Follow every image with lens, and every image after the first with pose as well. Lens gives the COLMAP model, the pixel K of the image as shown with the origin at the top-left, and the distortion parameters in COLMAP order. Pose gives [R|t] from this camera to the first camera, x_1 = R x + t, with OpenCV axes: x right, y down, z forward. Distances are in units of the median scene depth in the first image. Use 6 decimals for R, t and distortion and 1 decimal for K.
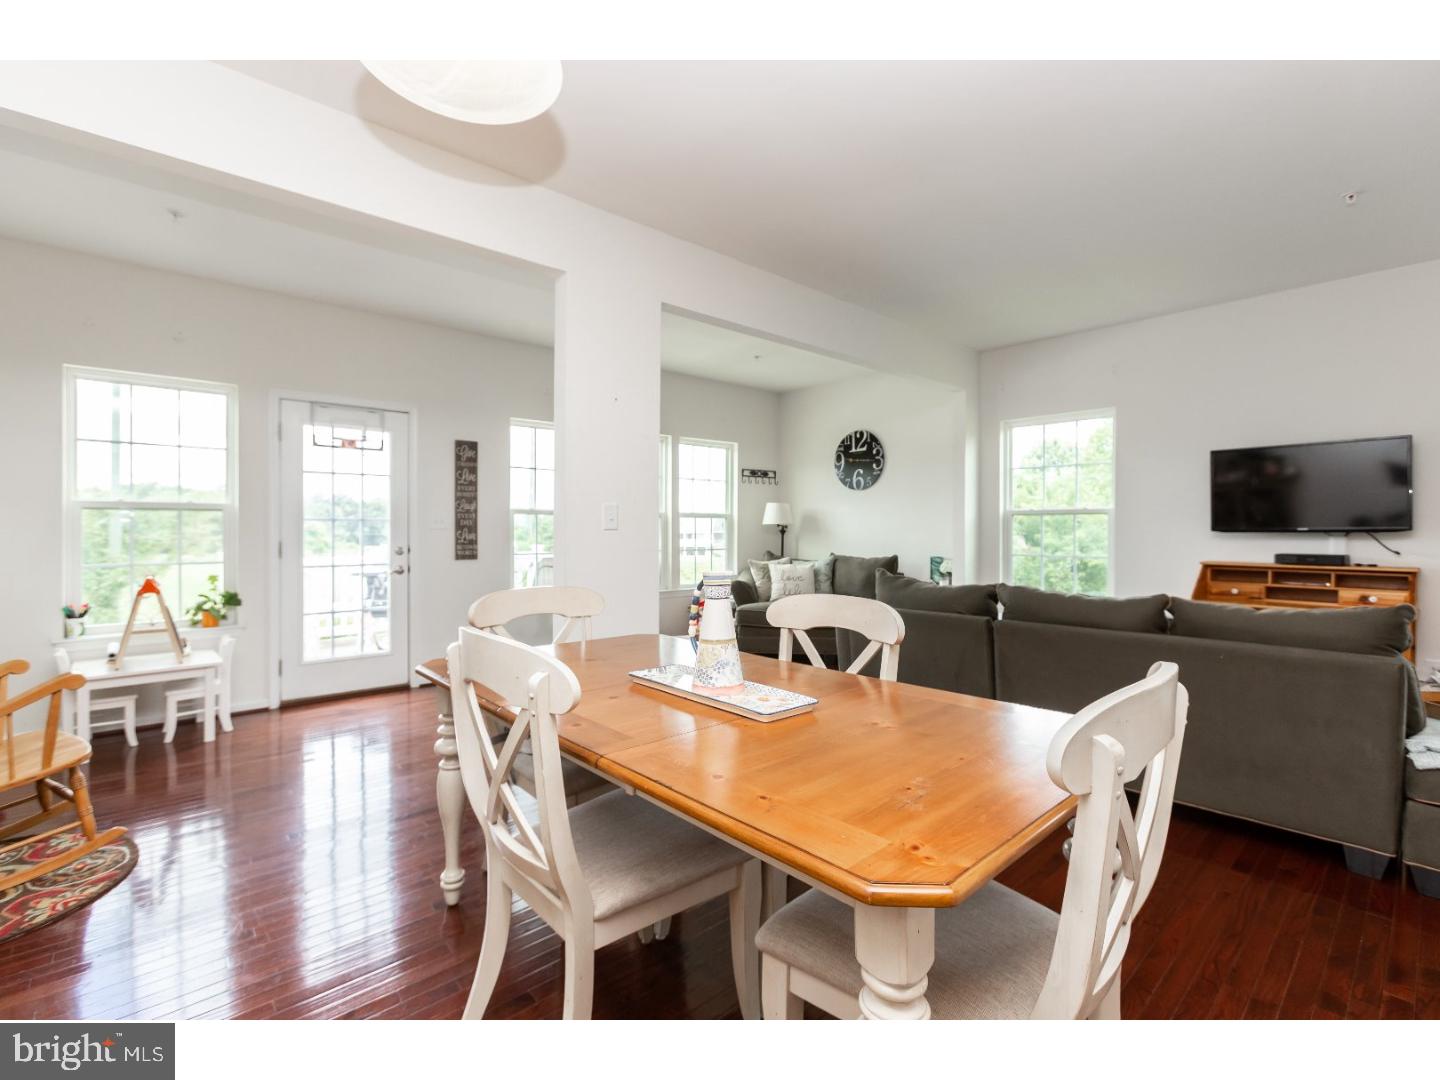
lens RADIAL K [[661.3, 0, 716.2], [0, 661.3, 535.6], [0, 0, 1]] dist [-0.001869, 0.003357]
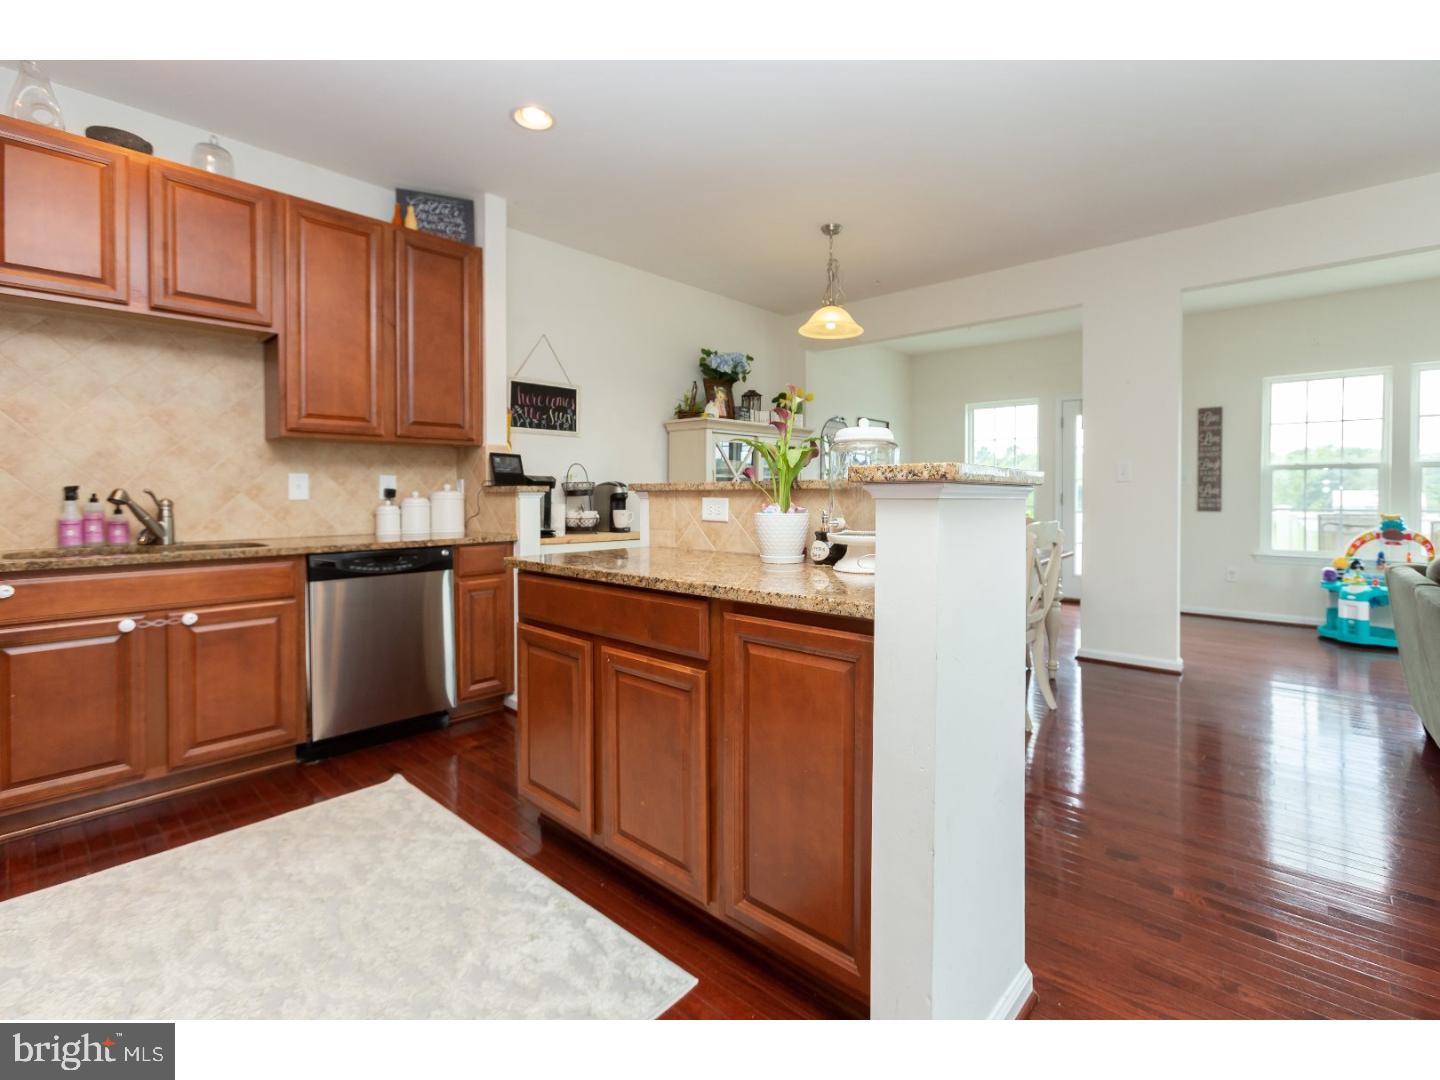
lens RADIAL K [[661.3, 0, 720.6], [0, 661.3, 499.5], [0, 0, 1]] dist [-0.001869, 0.003357]
pose [[0.092241, 0.010360, -0.995683, 0.790626], [-0.011880, 0.999886, 0.009303, 0.017789], [0.995666, 0.010970, 0.092354, 0.057823]]
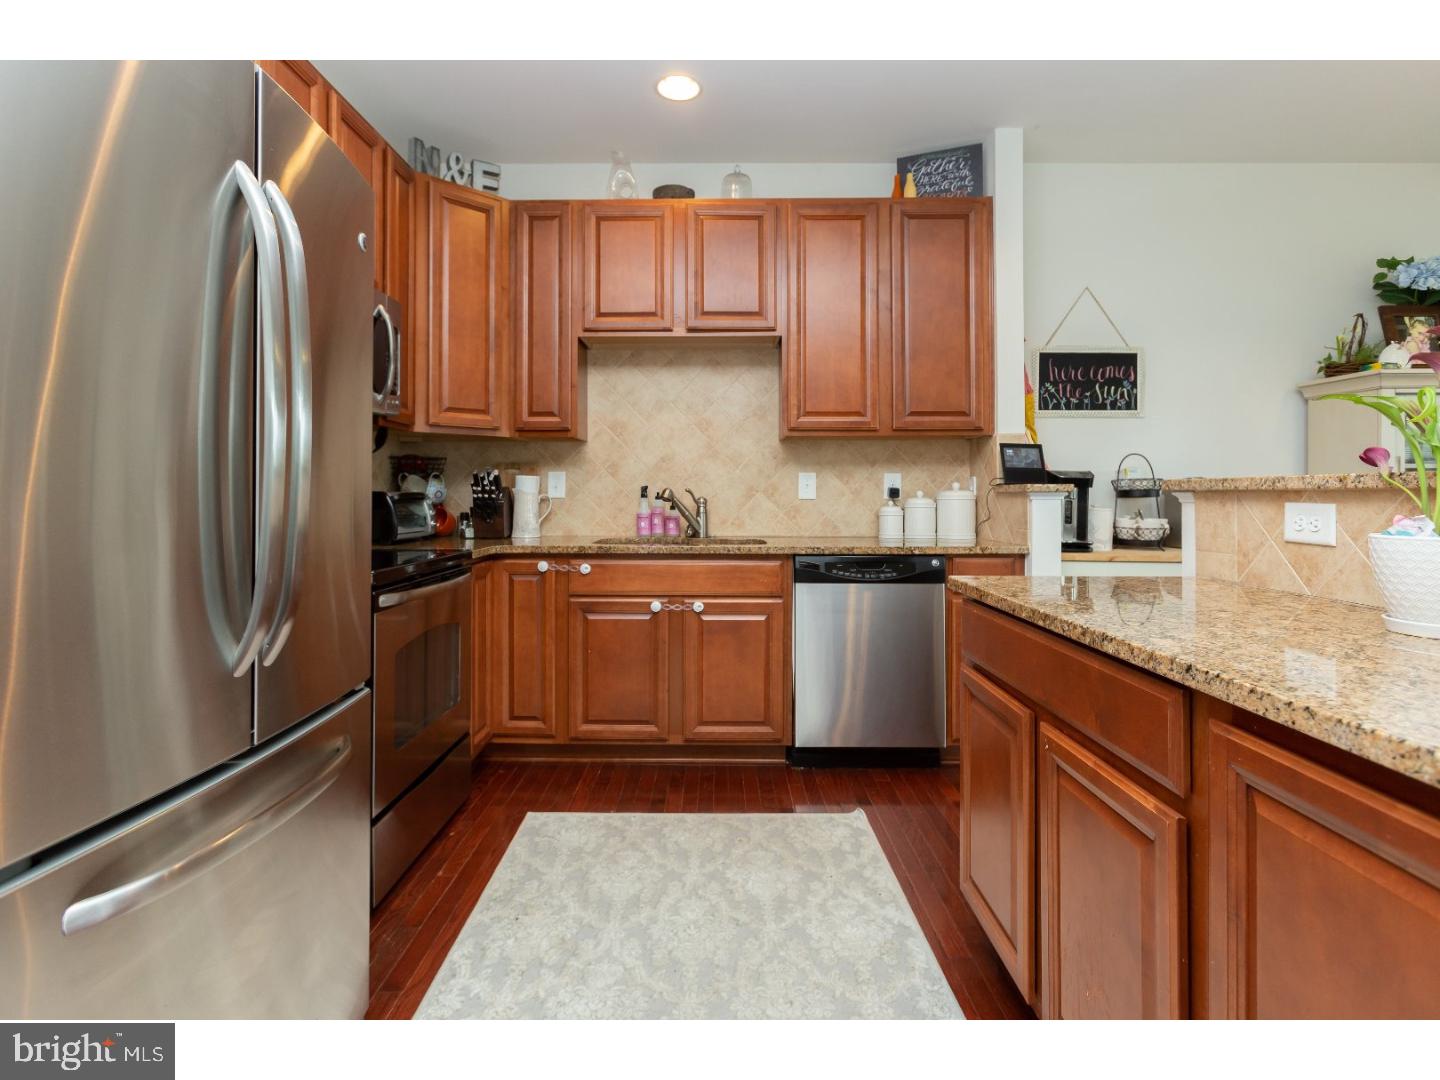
lens RADIAL K [[730.3, 0, 712.9], [0, 730.3, 487.7], [0, 0, 1]] dist [-0.012423, 0.008246]
pose [[-0.672004, -0.006423, -0.740519, 0.687983], [-0.012518, 0.999918, 0.002687, 0.016865], [0.740441, 0.011076, -0.672030, 0.127163]]
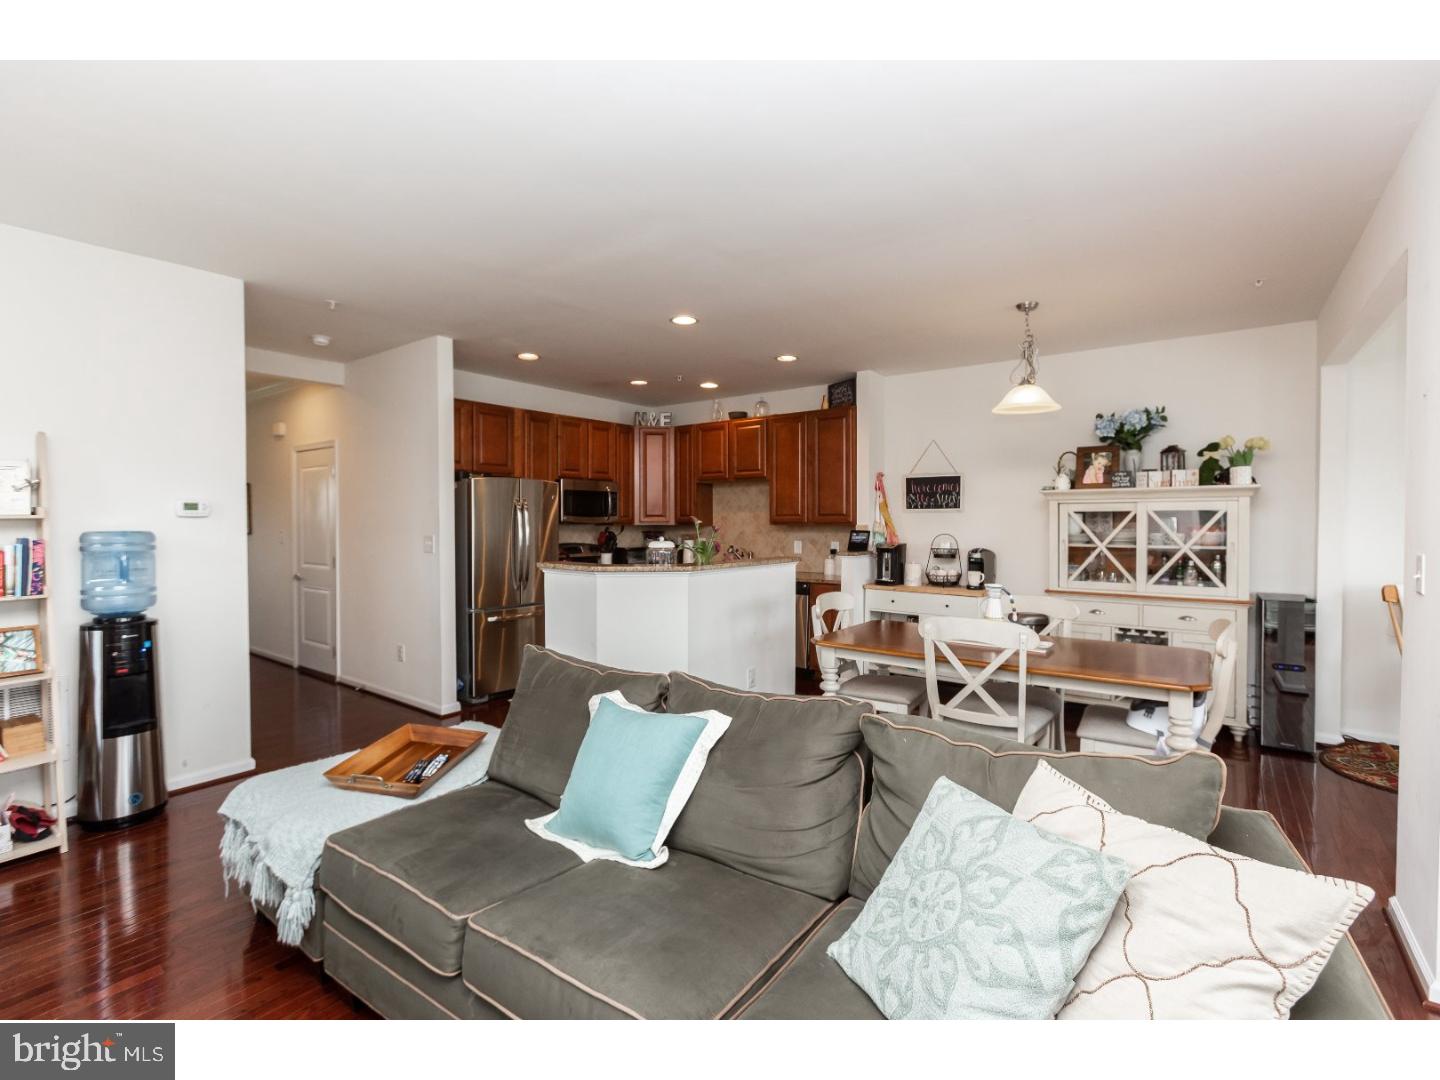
lens RADIAL K [[665.8, 0, 725.7], [0, 665.8, 533.5], [0, 0, 1]] dist [-0.000952, -0.000923]
pose [[-0.977685, 0.001945, -0.210067, 0.496098], [-0.005206, 0.999426, 0.033486, -0.065298], [0.210012, 0.033832, -0.977113, 1.114493]]
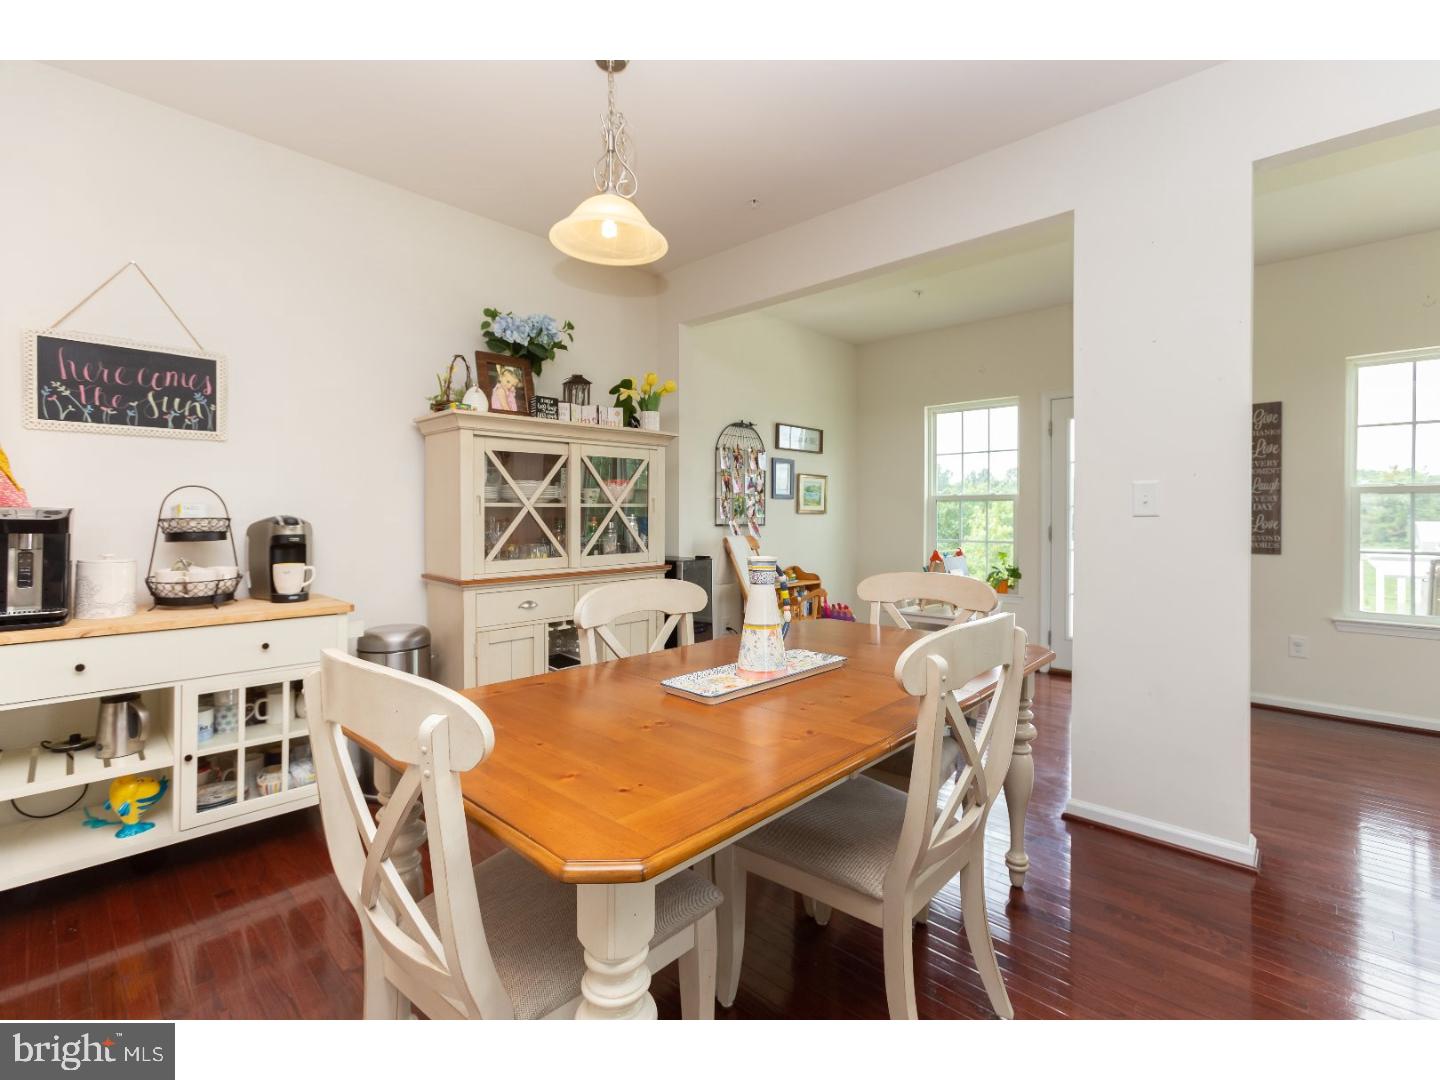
lens RADIAL K [[661.3, 0, 722.0], [0, 661.3, 516.6], [0, 0, 1]] dist [-0.001869, 0.003357]
pose [[0.090077, 0.001628, -0.995934, 0.402320], [-0.010473, 0.999945, 0.000687, -0.002211], [0.995880, 0.010368, 0.090089, 0.330793]]
